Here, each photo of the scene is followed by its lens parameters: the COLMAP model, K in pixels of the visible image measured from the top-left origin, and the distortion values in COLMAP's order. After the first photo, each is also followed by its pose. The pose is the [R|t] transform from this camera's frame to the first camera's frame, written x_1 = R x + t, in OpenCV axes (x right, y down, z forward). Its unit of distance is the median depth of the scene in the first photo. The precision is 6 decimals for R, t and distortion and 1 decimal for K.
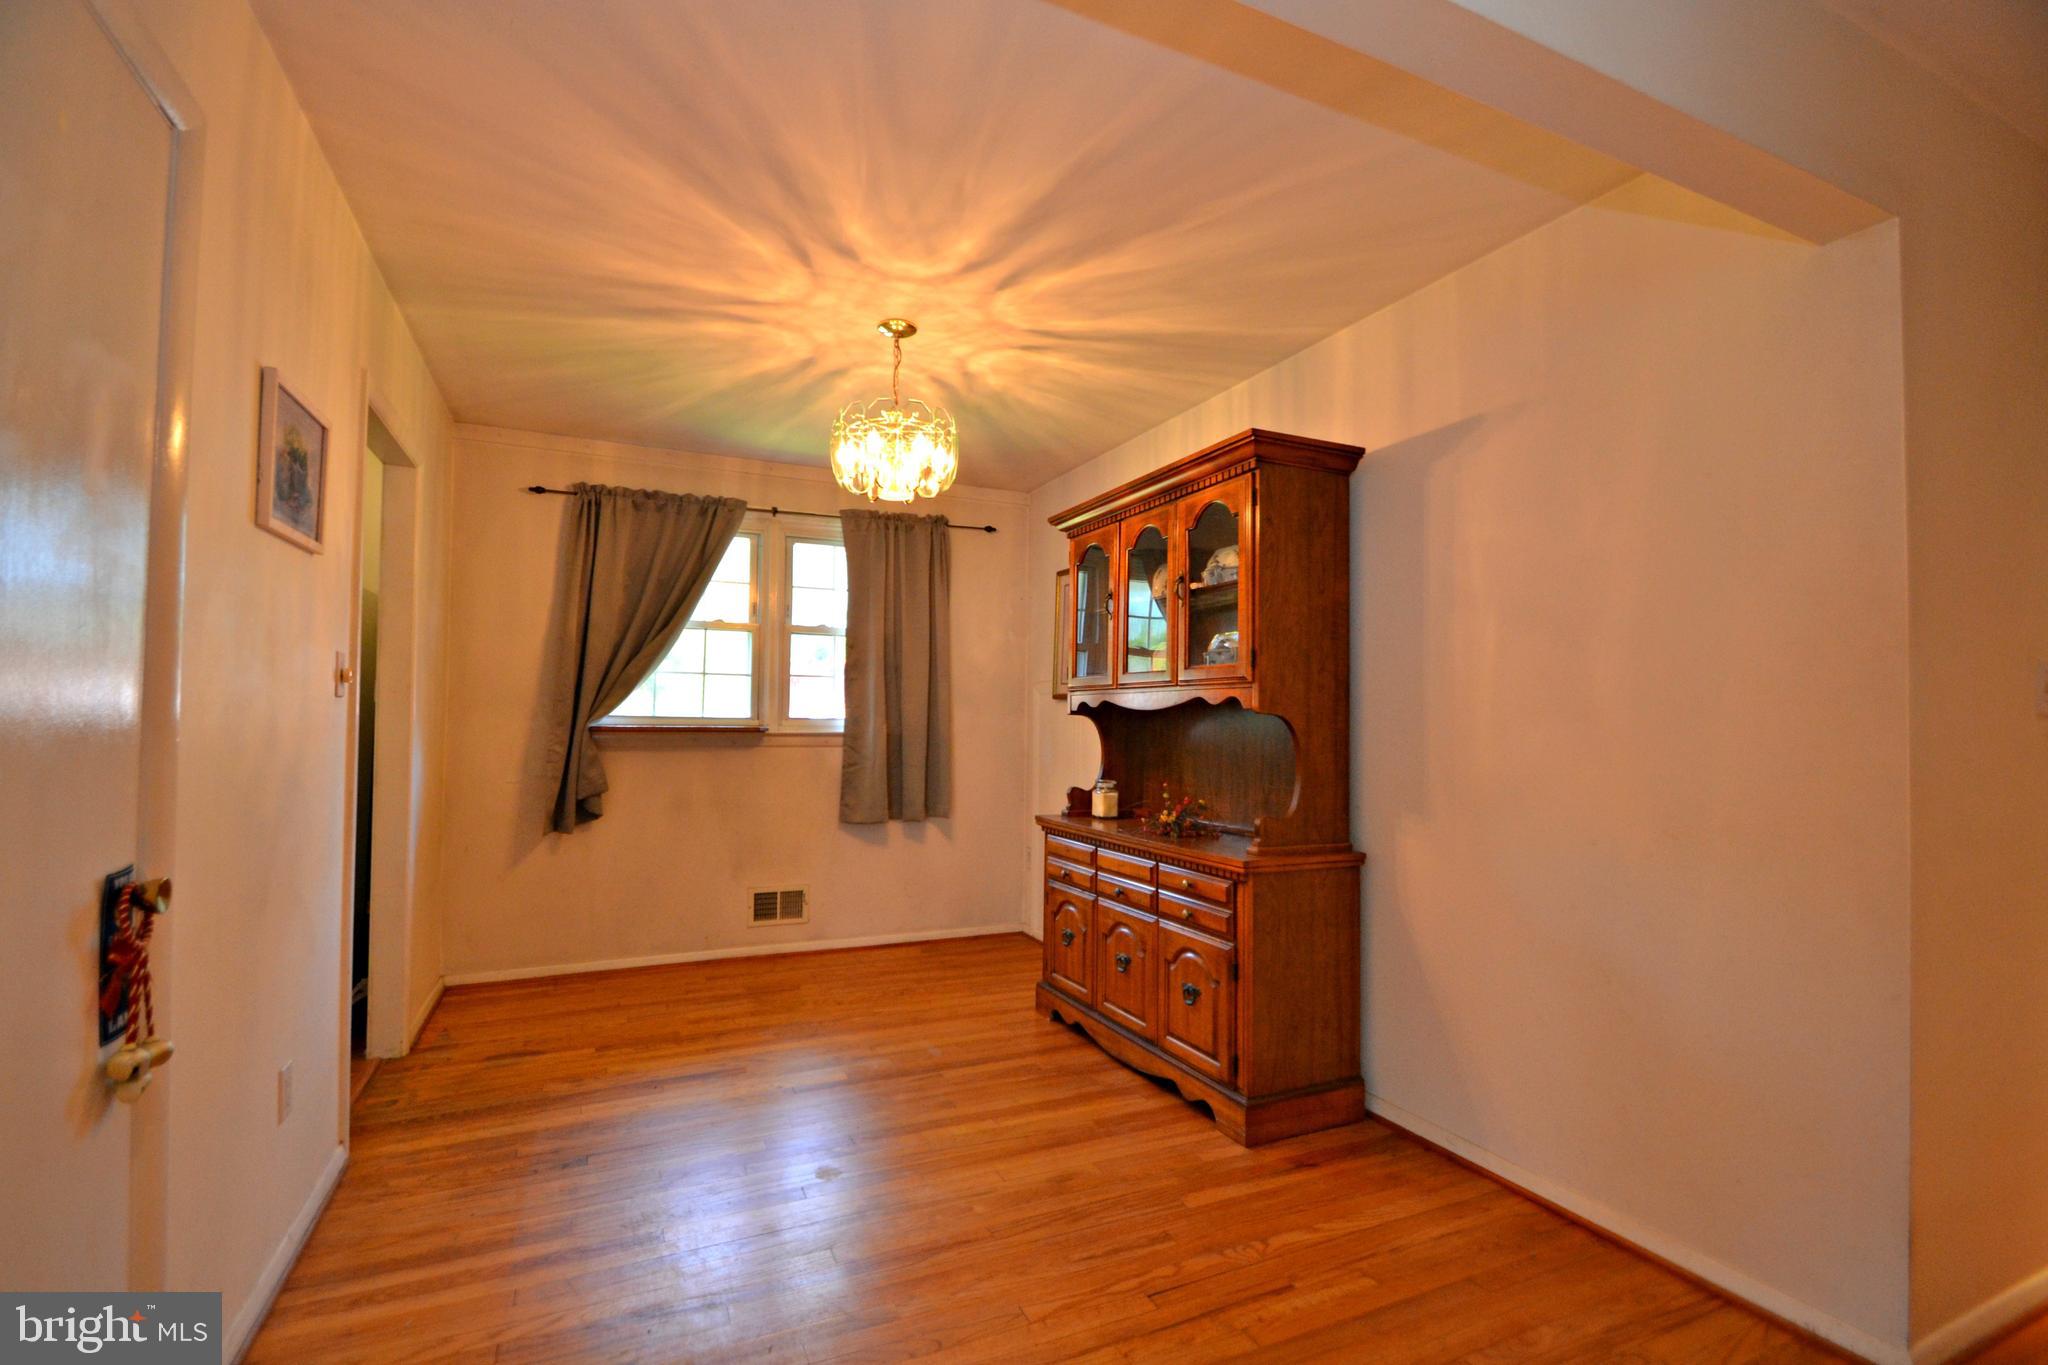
lens RADIAL K [[912.7, 0, 1014.1], [0, 912.7, 690.1], [0, 0, 1]] dist [-0.014731, -0.001268]
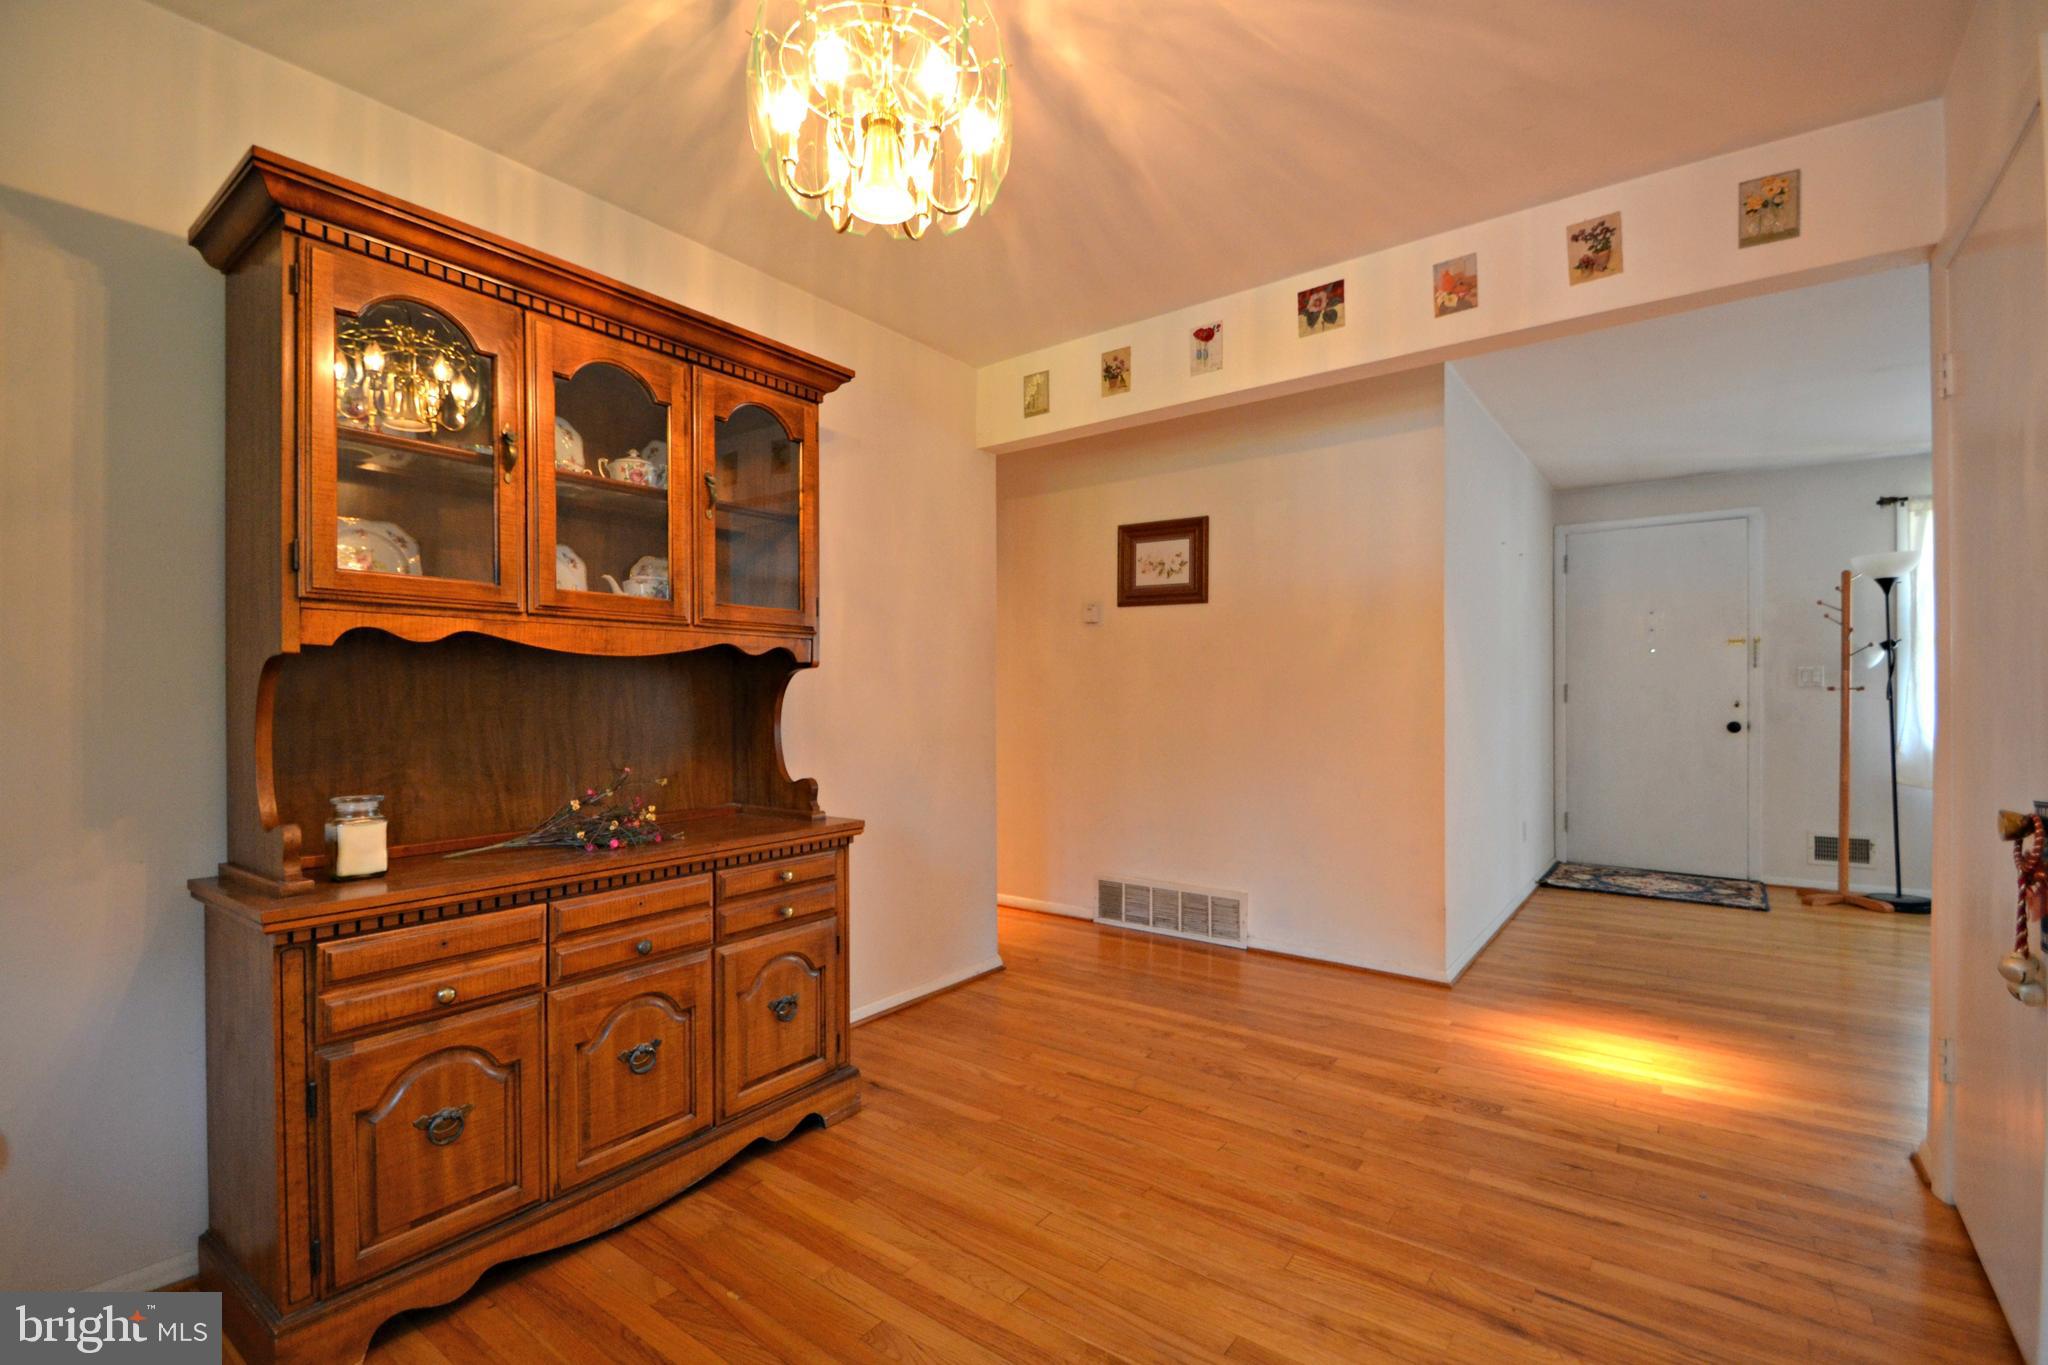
lens RADIAL K [[912.7, 0, 1007.7], [0, 912.7, 695.7], [0, 0, 1]] dist [-0.014731, -0.001268]
pose [[-0.476077, -0.009803, 0.879349, -0.571617], [-0.028995, 0.999569, -0.004555, 0.046277], [-0.878926, -0.027665, -0.476156, 1.129518]]
